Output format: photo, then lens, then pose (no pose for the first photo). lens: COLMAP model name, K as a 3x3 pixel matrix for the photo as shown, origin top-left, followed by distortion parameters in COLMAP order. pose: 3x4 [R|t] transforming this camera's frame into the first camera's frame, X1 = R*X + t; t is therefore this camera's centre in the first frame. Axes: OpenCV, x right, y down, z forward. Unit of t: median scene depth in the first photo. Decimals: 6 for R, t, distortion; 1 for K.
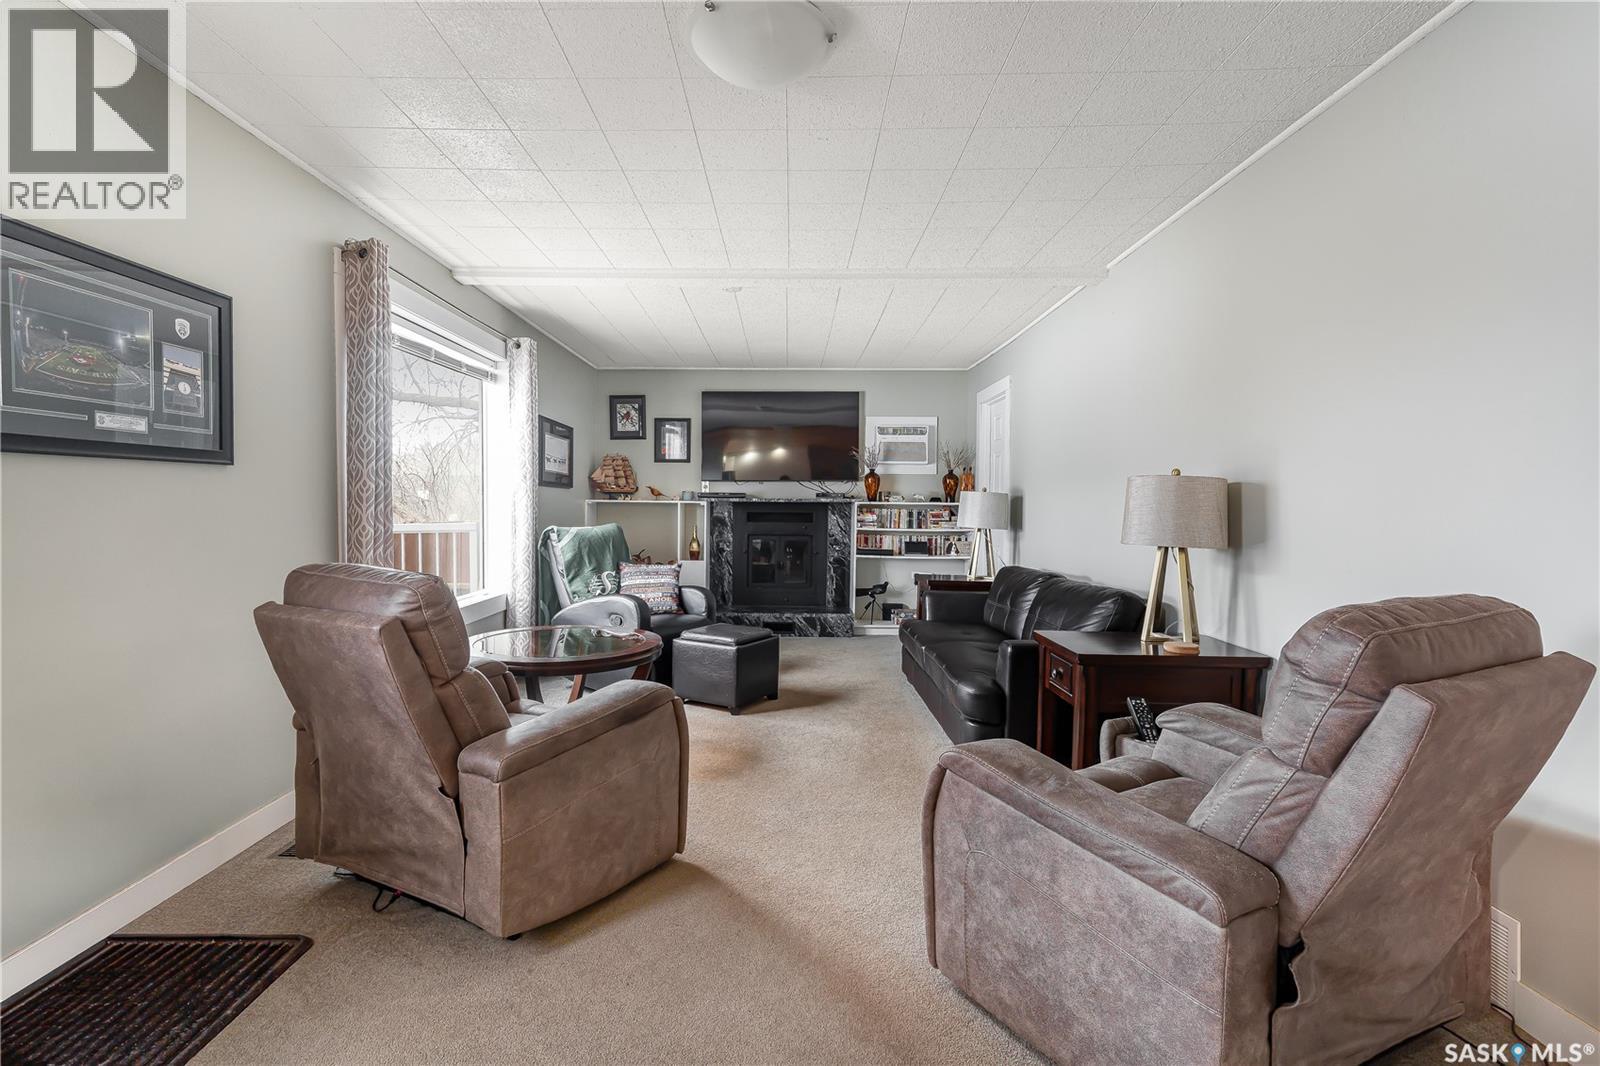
lens RADIAL K [[749.8, 0, 805.0], [0, 749.8, 491.4], [0, 0, 1]] dist [0.002167, 0.000423]
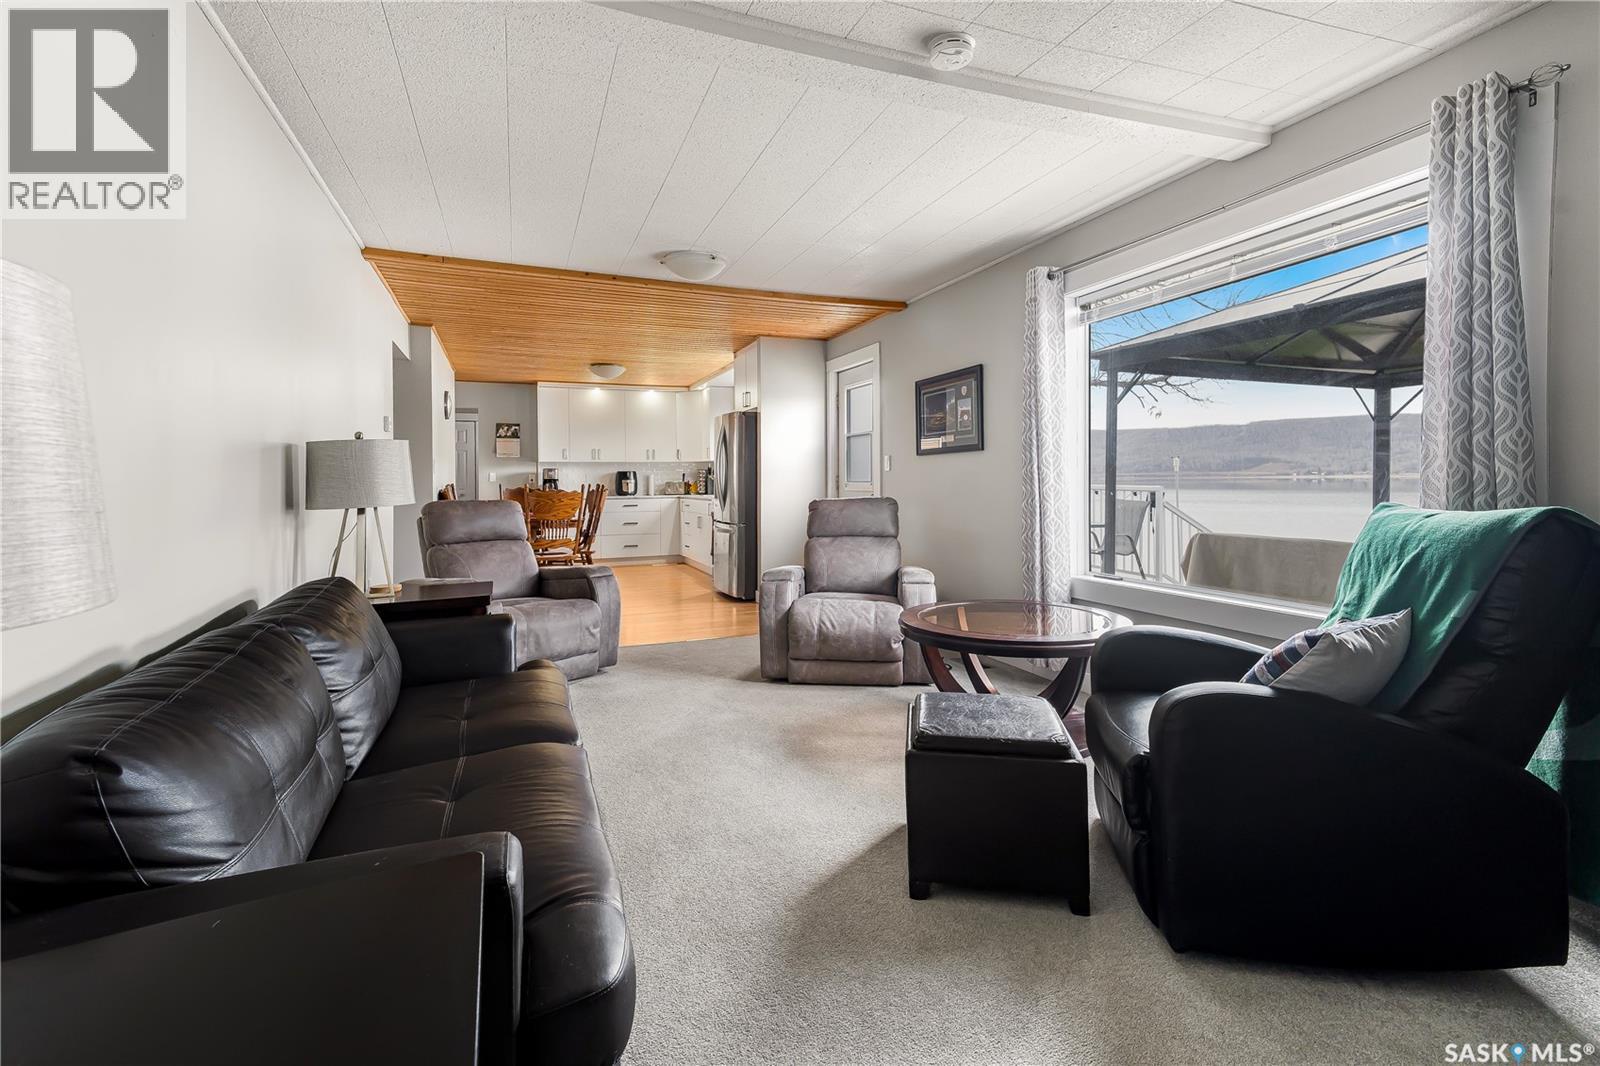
lens RADIAL K [[749.8, 0, 805.0], [0, 749.8, 491.4], [0, 0, 1]] dist [0.002167, 0.000423]
pose [[-0.943527, 0.005657, -0.331247, 0.329484], [0.005566, 0.999984, 0.001223, 0.069878], [0.331249, -0.000689, -0.943543, 2.895008]]
